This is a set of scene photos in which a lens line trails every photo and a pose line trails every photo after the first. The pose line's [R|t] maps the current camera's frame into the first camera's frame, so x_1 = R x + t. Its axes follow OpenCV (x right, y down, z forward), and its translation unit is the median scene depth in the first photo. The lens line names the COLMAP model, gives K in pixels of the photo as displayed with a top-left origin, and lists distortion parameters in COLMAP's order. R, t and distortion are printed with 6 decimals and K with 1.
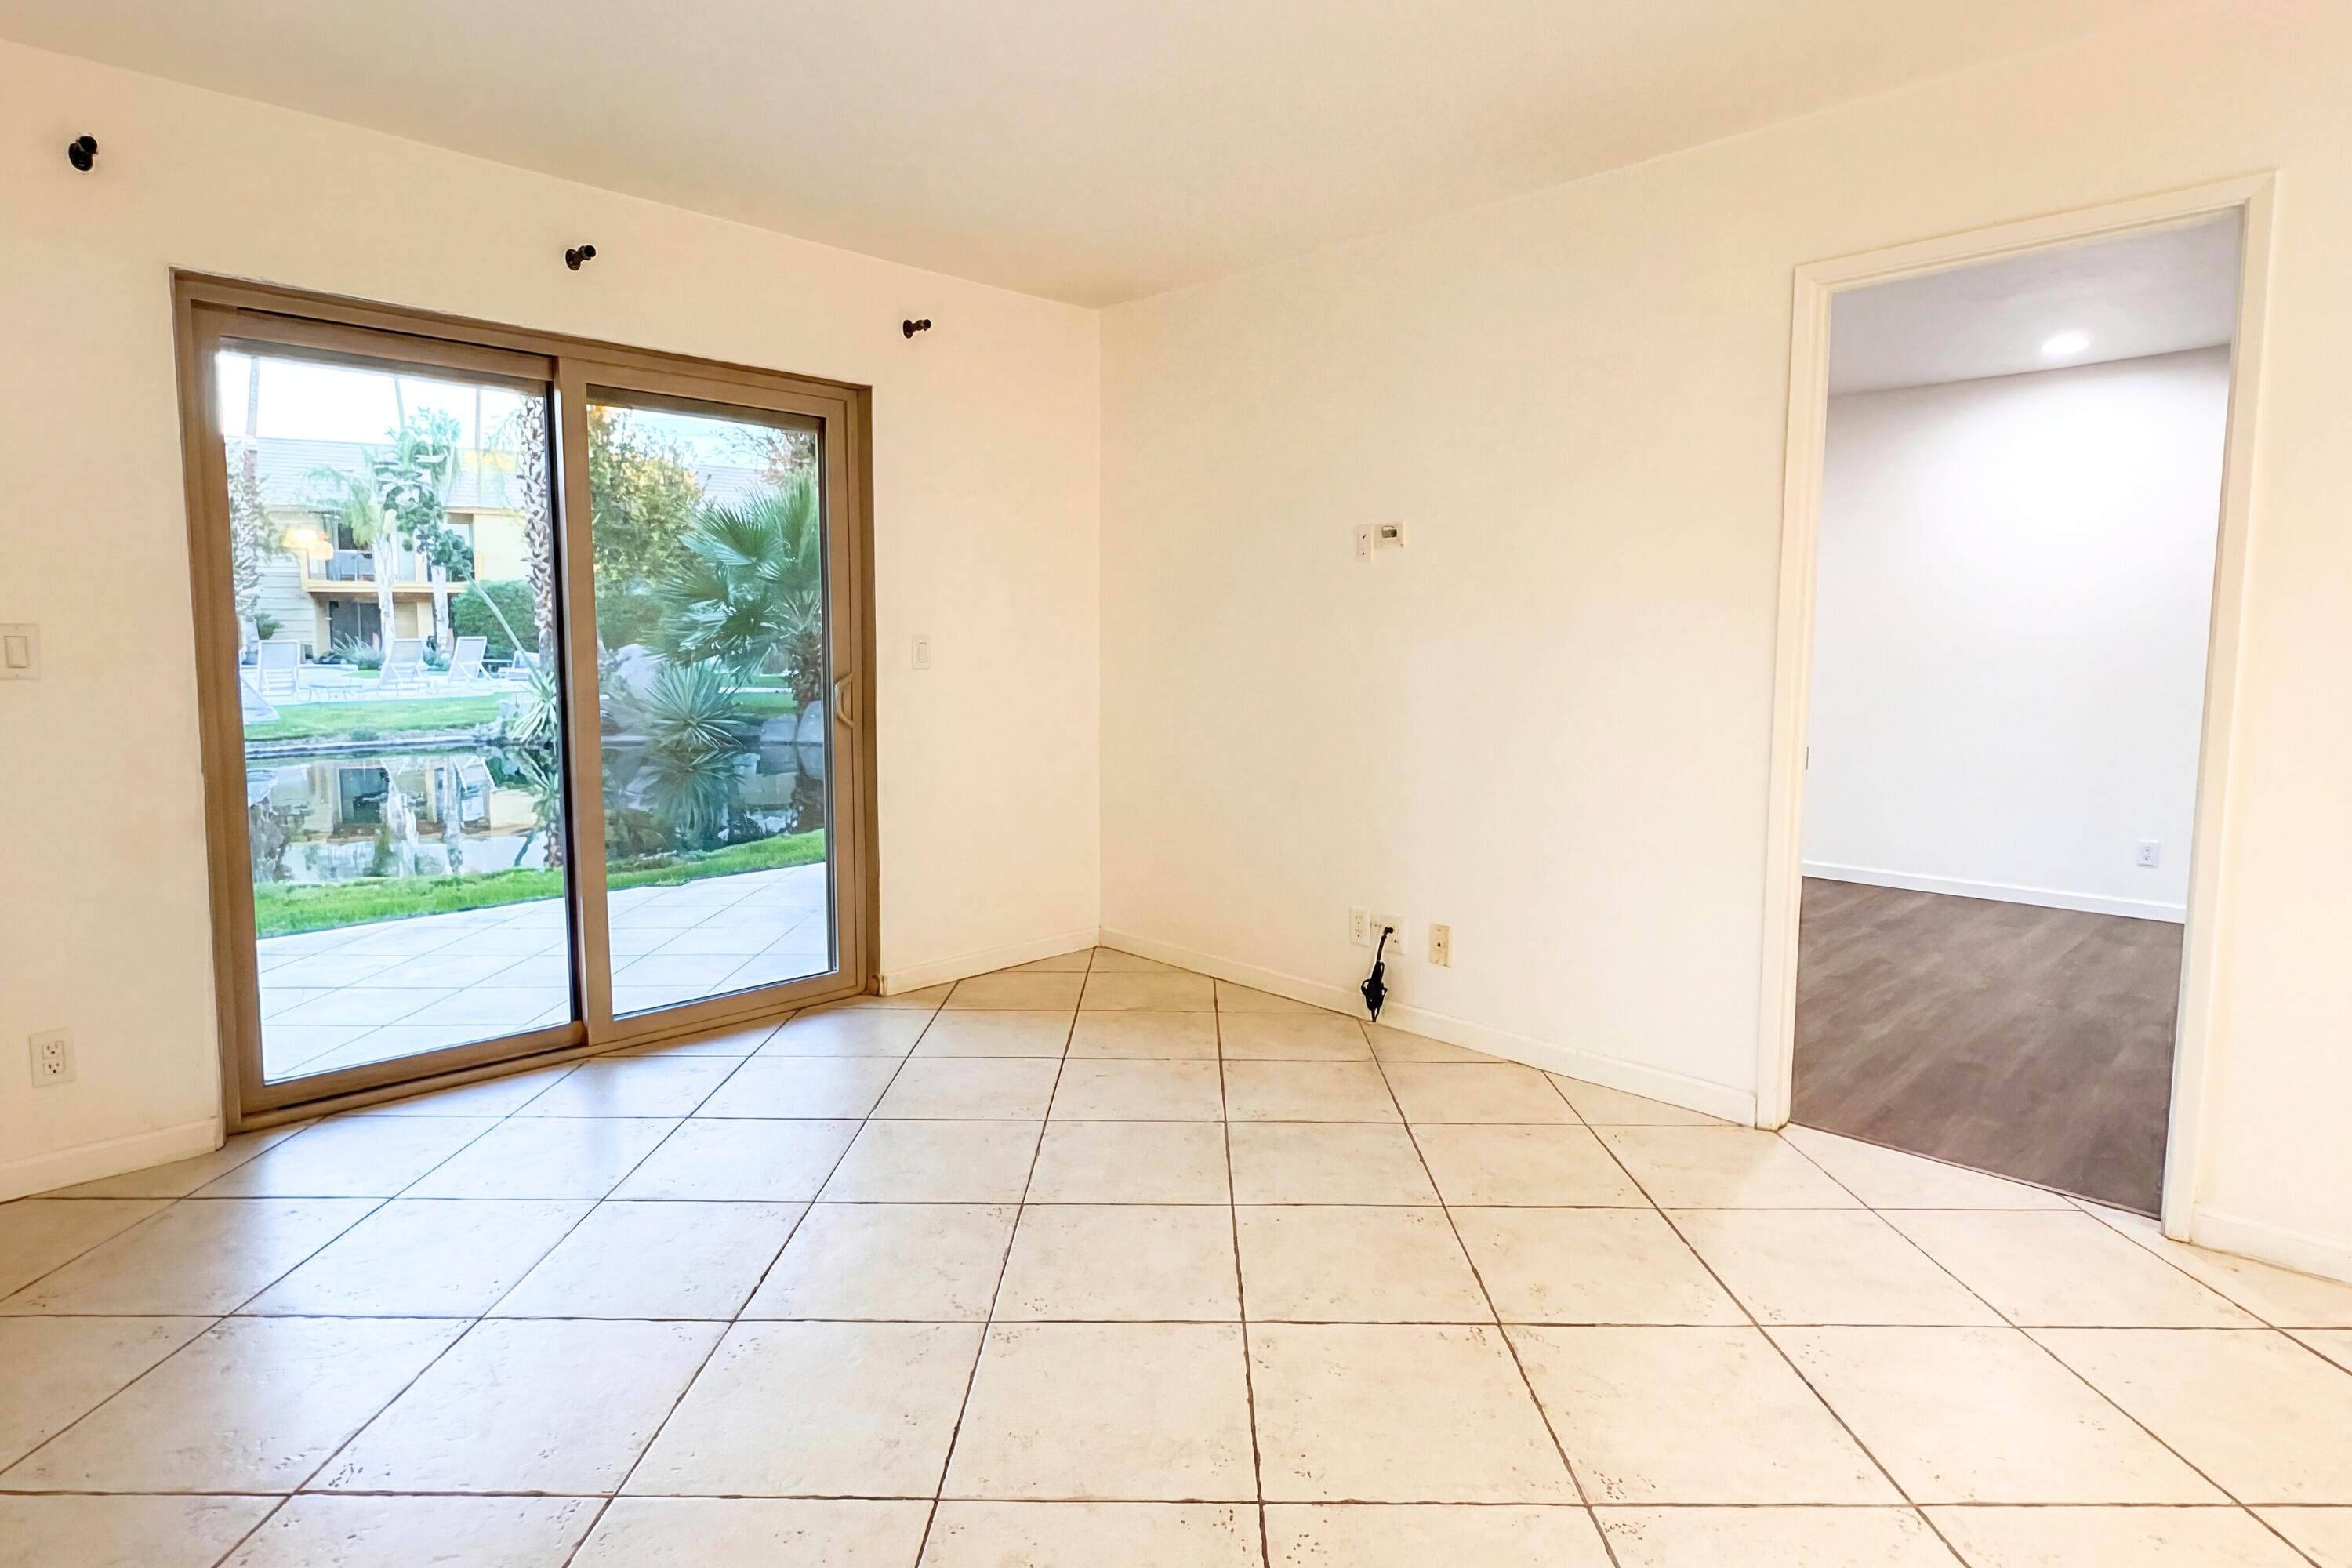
lens RADIAL K [[1242.8, 0, 1178.2], [0, 1242.8, 746.0], [0, 0, 1]] dist [-0.000960, -0.000936]
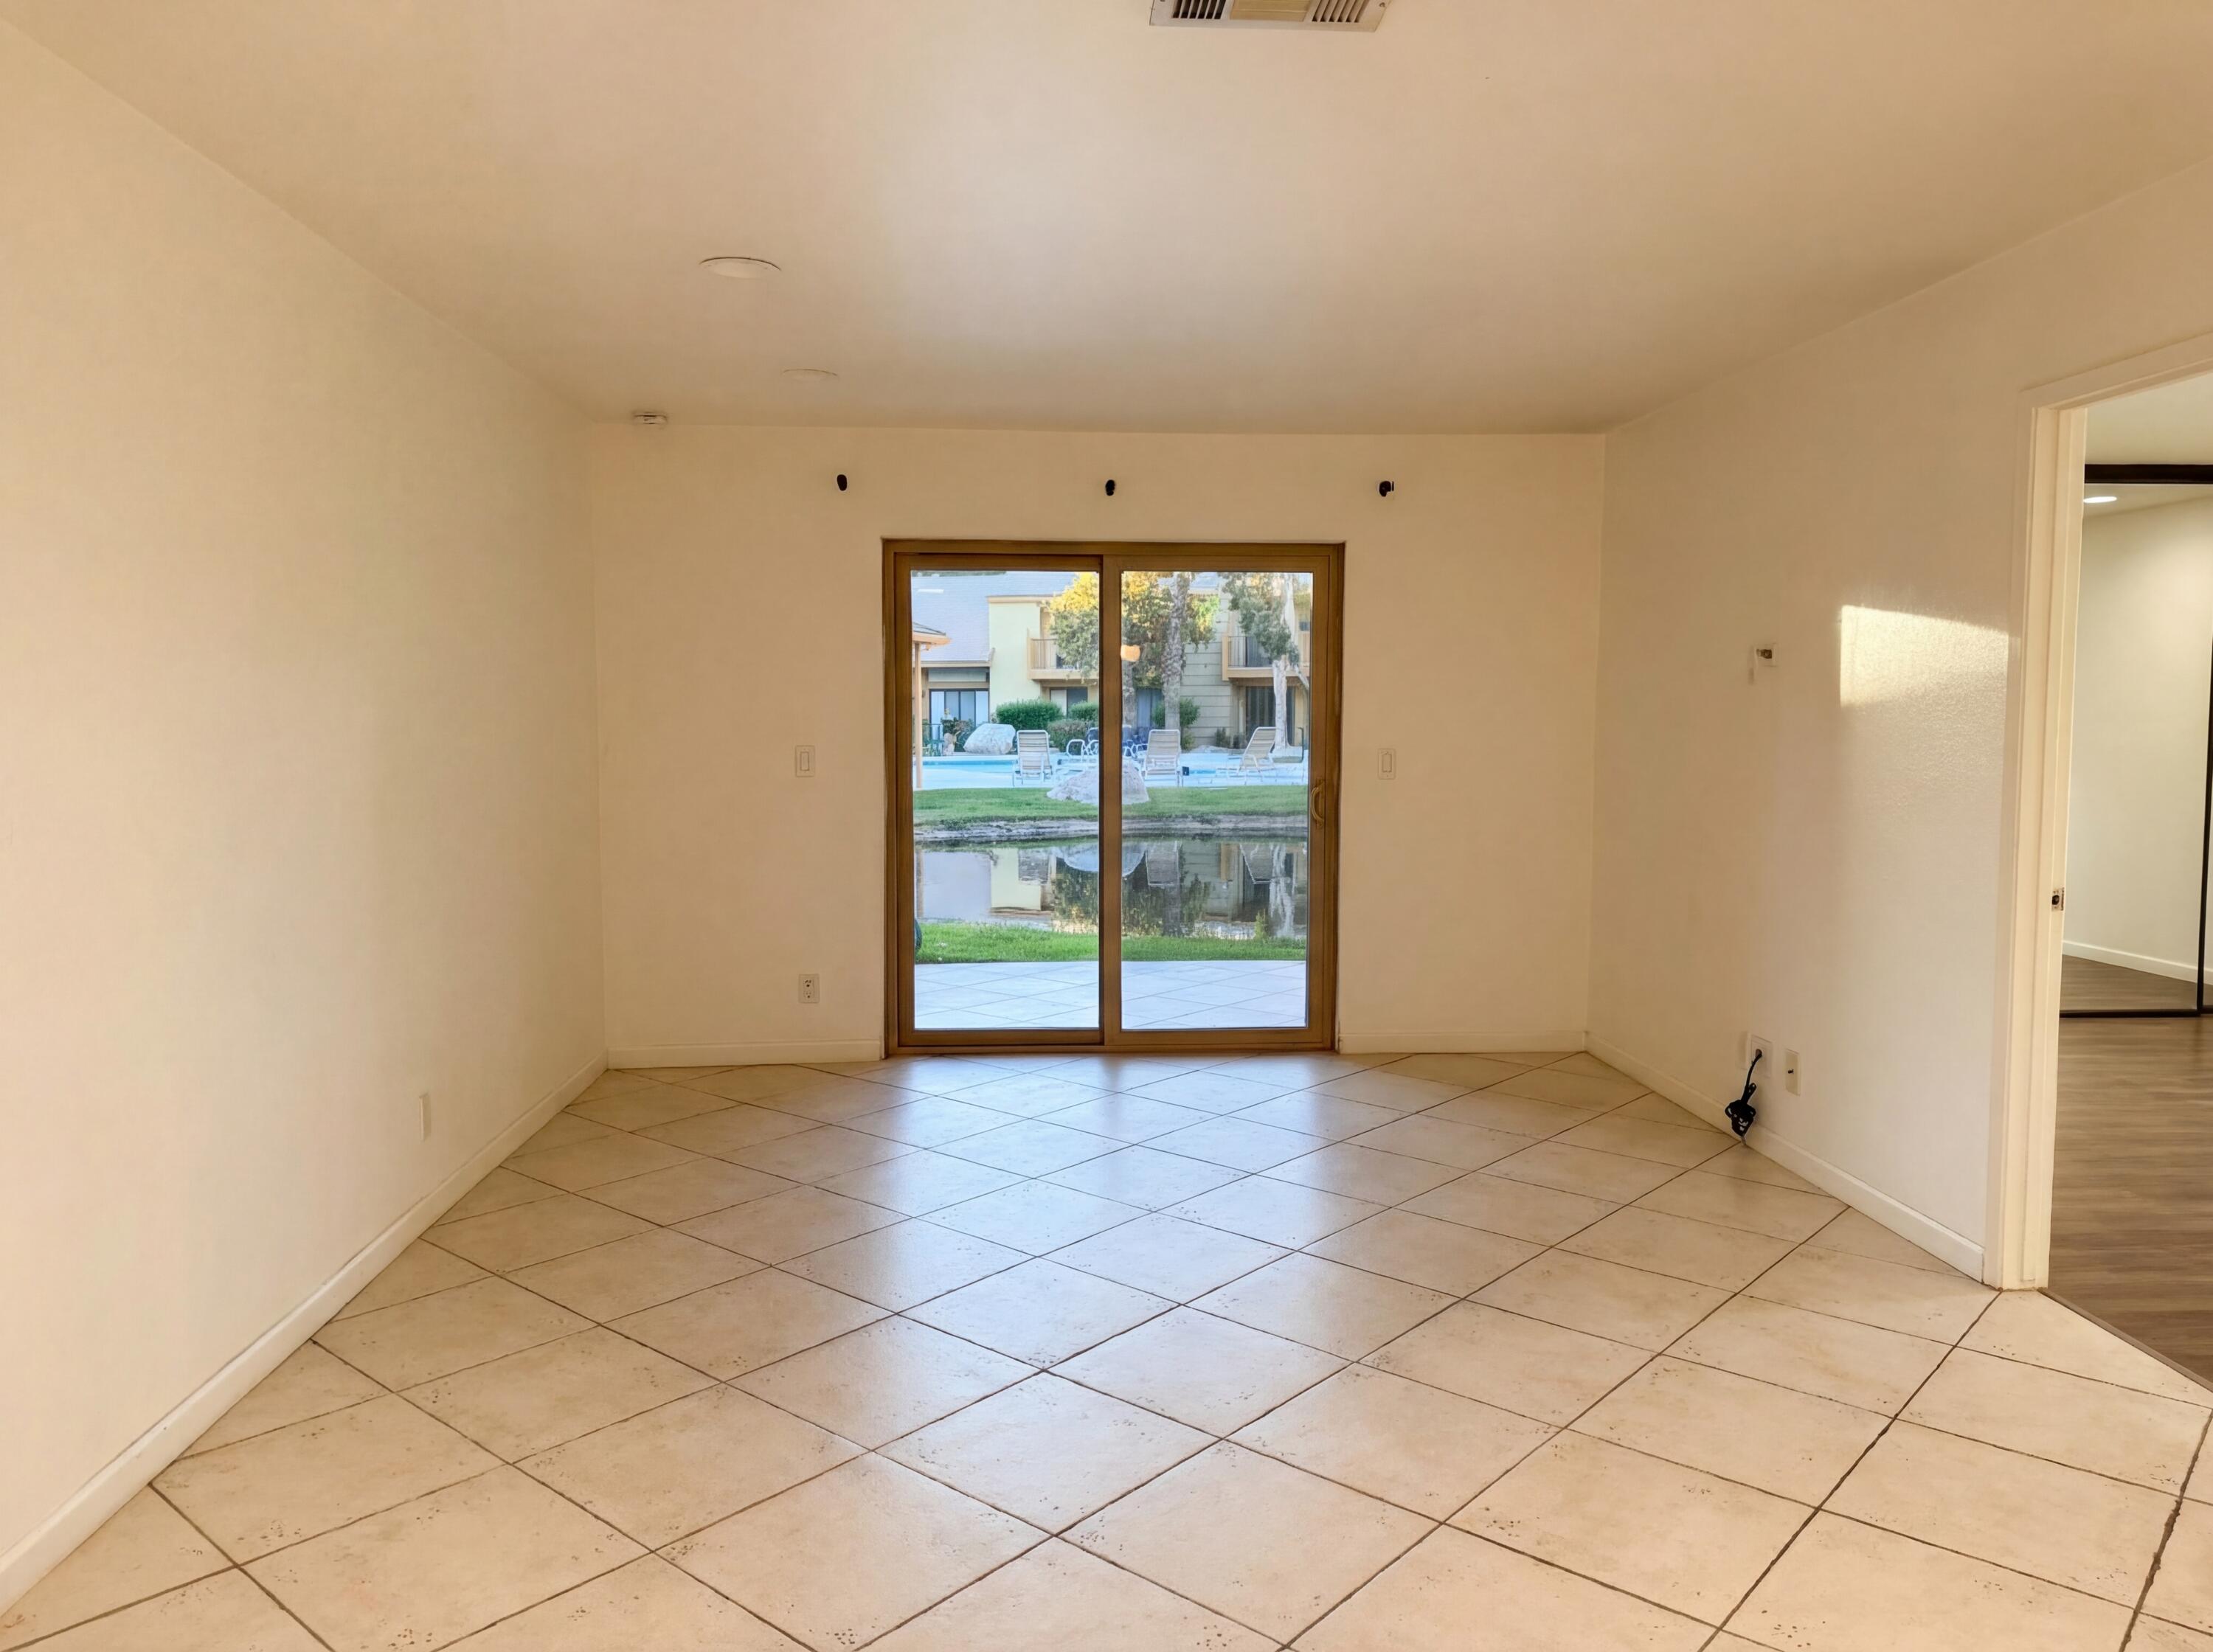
lens RADIAL K [[1551.8, 0, 1106.5], [0, 1551.8, 826.0], [0, 0, 1]] dist [0.001382, -0.000539]
pose [[0.752603, 0.044232, -0.656987, 0.586940], [-0.054934, 0.998481, 0.004294, -0.009460], [0.656179, 0.032859, 0.753890, -0.279589]]
